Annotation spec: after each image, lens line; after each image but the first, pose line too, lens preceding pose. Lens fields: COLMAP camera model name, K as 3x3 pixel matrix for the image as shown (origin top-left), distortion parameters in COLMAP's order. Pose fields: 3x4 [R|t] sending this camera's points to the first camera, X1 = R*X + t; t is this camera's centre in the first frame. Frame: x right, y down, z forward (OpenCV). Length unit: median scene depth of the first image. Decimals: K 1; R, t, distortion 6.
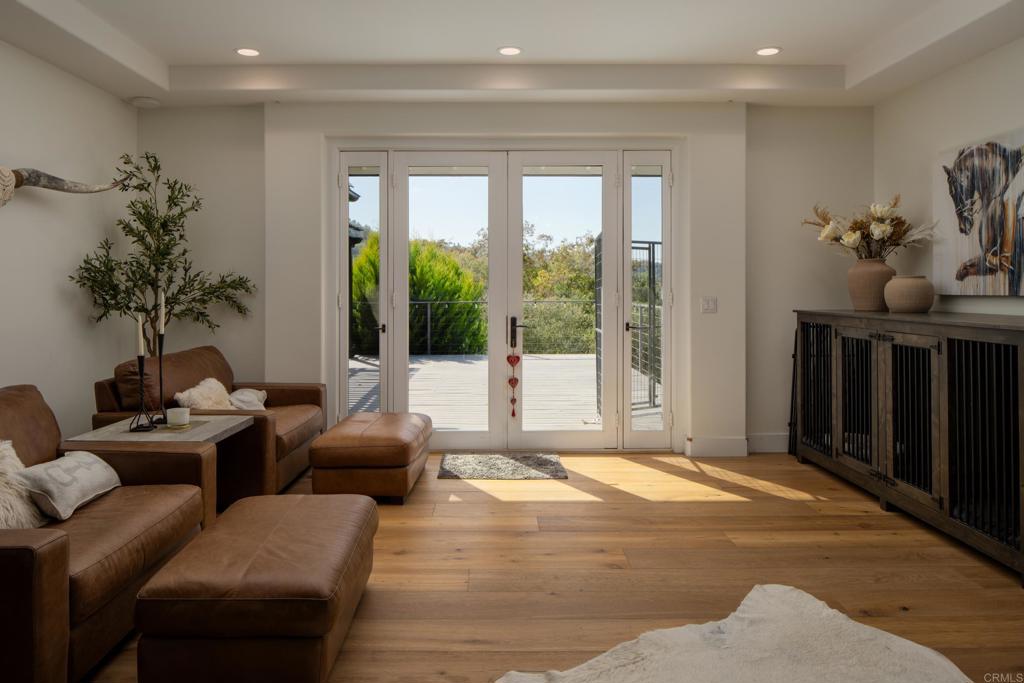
lens RADIAL K [[686.0, 0, 508.7], [0, 686.0, 283.7], [0, 0, 1]] dist [0.000426, -0.000809]
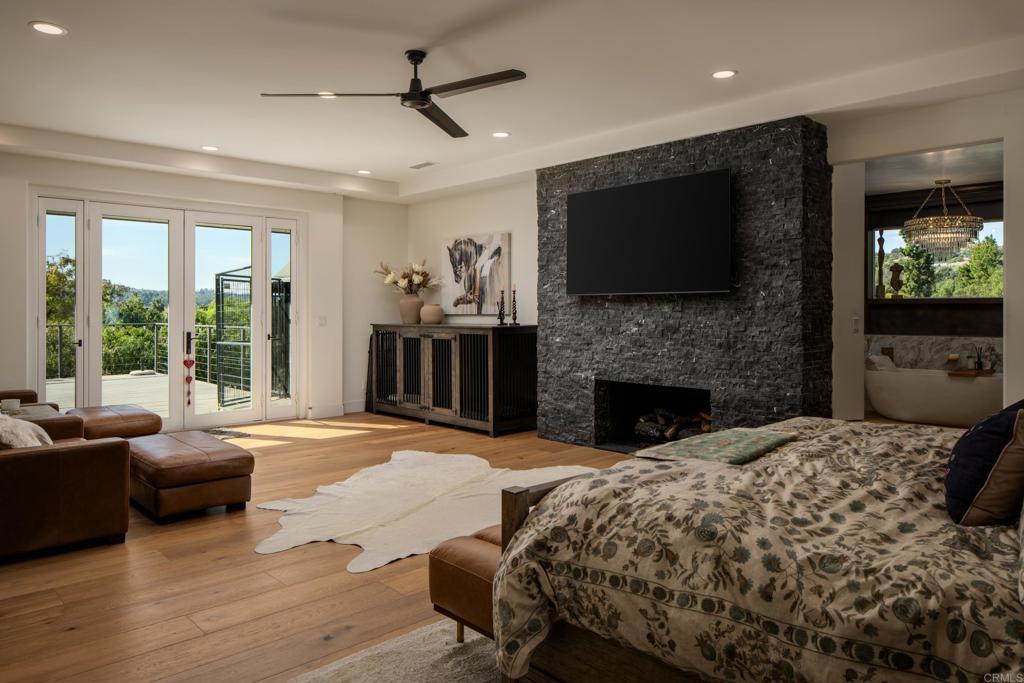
lens RADIAL K [[704.9, 0, 510.8], [0, 704.9, 308.0], [0, 0, 1]] dist [0.001217, -0.000190]
pose [[0.731236, 0.004281, 0.682111, -0.583302], [-0.001978, 0.999989, -0.004157, 0.006576], [-0.682121, 0.001691, 0.731237, -0.561565]]
